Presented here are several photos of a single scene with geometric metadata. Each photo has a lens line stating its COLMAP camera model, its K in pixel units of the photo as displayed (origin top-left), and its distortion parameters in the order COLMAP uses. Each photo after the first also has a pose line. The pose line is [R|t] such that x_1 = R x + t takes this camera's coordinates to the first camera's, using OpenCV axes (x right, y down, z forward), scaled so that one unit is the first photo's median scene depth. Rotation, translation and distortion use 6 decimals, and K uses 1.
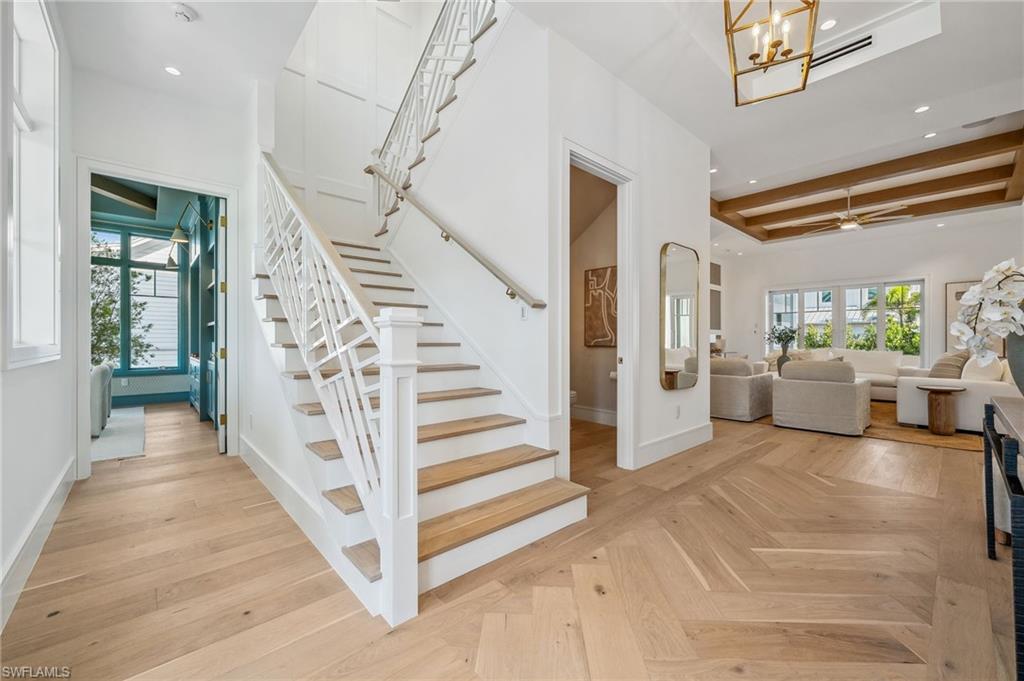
lens RADIAL K [[407.2, 0, 512.4], [0, 407.2, 341.7], [0, 0, 1]] dist [0.001832, 0.000132]
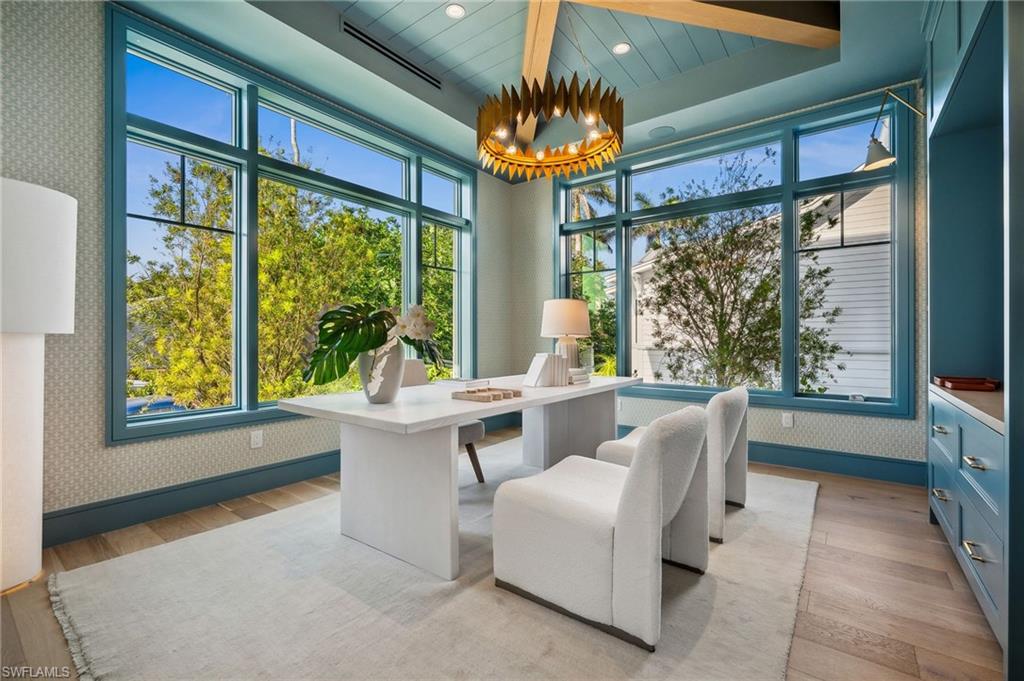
lens RADIAL K [[443.5, 0, 512.1], [0, 443.5, 340.2], [0, 0, 1]] dist [0.017668, 0.000135]
pose [[0.182822, -0.000087, -0.983146, -0.419404], [0.003544, 0.999994, 0.000570, -0.003391], [0.983140, -0.003588, 0.182821, 0.509929]]
